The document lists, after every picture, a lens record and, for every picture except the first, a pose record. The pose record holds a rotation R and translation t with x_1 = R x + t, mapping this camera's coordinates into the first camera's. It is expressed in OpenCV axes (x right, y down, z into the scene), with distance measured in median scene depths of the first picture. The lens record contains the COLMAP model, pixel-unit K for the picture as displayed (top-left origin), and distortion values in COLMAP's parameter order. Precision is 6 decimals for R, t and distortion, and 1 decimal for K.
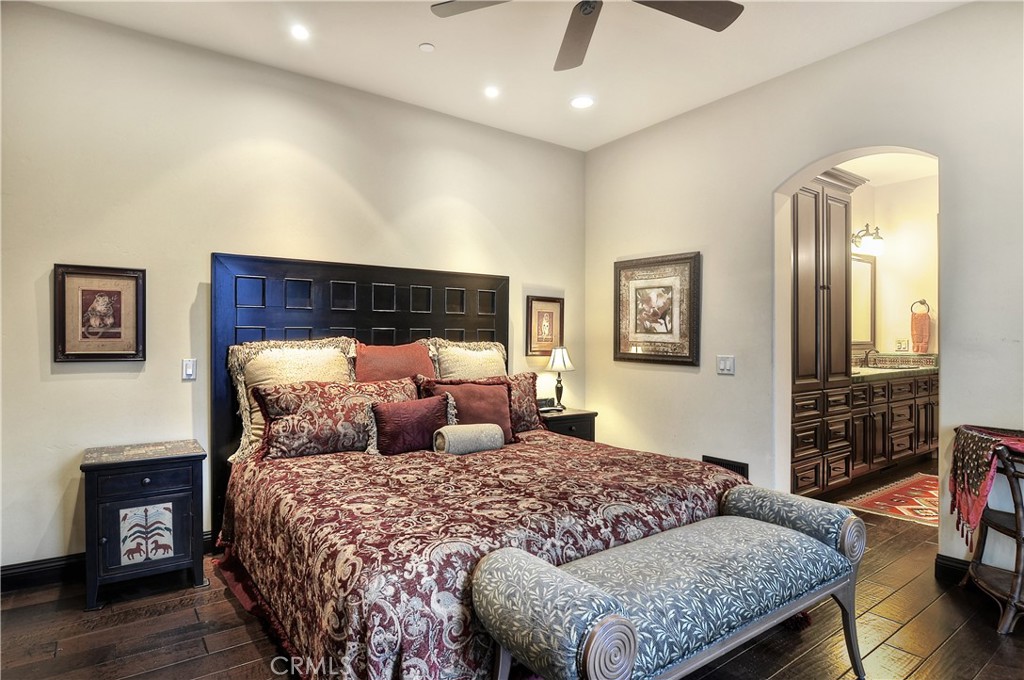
lens RADIAL K [[552.8, 0, 512.0], [0, 552.8, 340.0], [0, 0, 1]] dist [-0.005001, -0.012370]
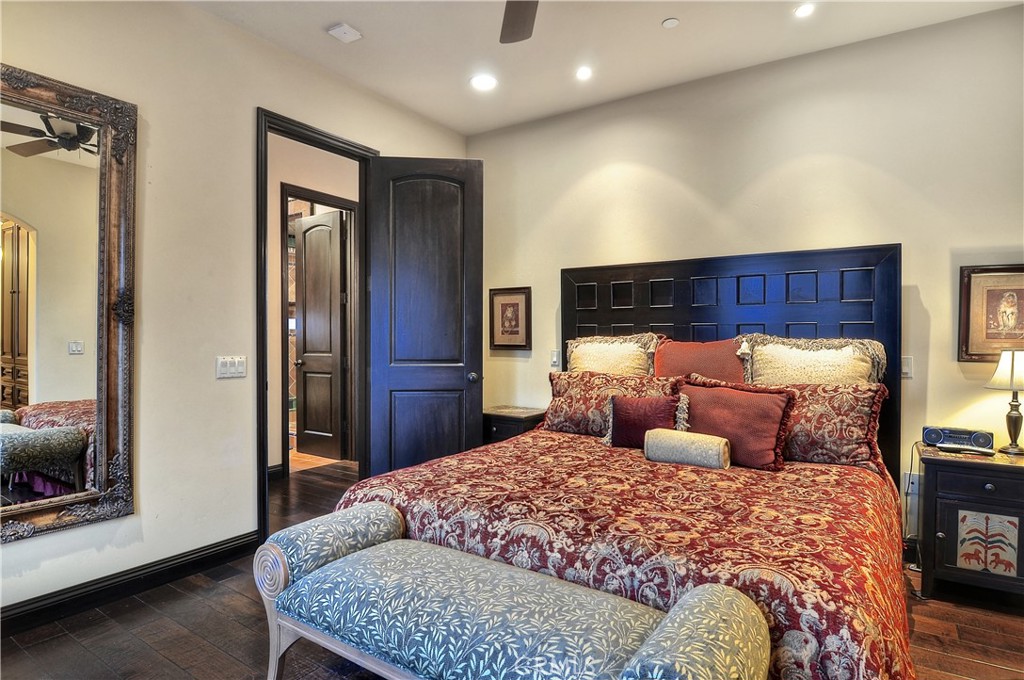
lens RADIAL K [[552.8, 0, 512.0], [0, 552.8, 340.0], [0, 0, 1]] dist [-0.005001, -0.012370]
pose [[0.344919, 0.007808, -0.938600, 0.711786], [-0.001366, 0.999969, 0.007816, -0.000049], [0.938631, -0.001414, 0.344919, 0.478664]]
